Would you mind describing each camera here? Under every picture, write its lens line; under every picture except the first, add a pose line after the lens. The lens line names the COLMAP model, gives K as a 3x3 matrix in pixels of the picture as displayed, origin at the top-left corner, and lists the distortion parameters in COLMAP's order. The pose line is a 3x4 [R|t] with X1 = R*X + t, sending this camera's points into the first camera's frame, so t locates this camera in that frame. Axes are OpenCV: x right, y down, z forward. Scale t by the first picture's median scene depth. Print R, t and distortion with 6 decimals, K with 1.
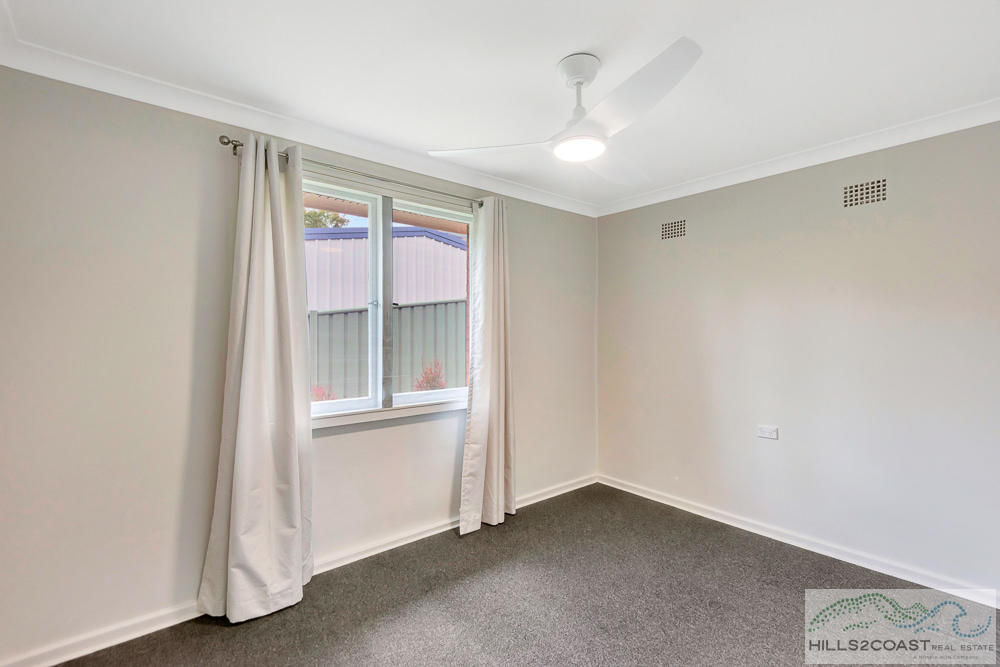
lens RADIAL K [[475.4, 0, 503.9], [0, 475.4, 328.6], [0, 0, 1]] dist [0.075976, -0.042061]
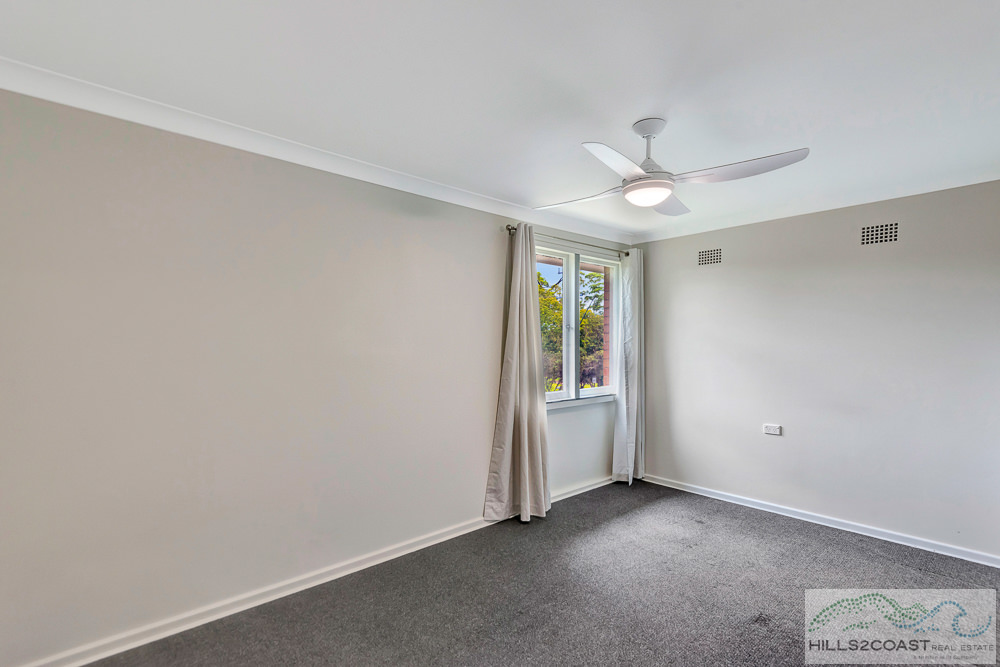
lens RADIAL K [[467.1, 0, 500.8], [0, 467.1, 342.8], [0, 0, 1]] dist [0.015285, -0.000050]
pose [[0.999986, -0.005070, -0.001577, -0.466536], [0.005071, 0.999987, 0.000262, -0.004415], [0.001576, -0.000270, 0.999999, -0.421172]]
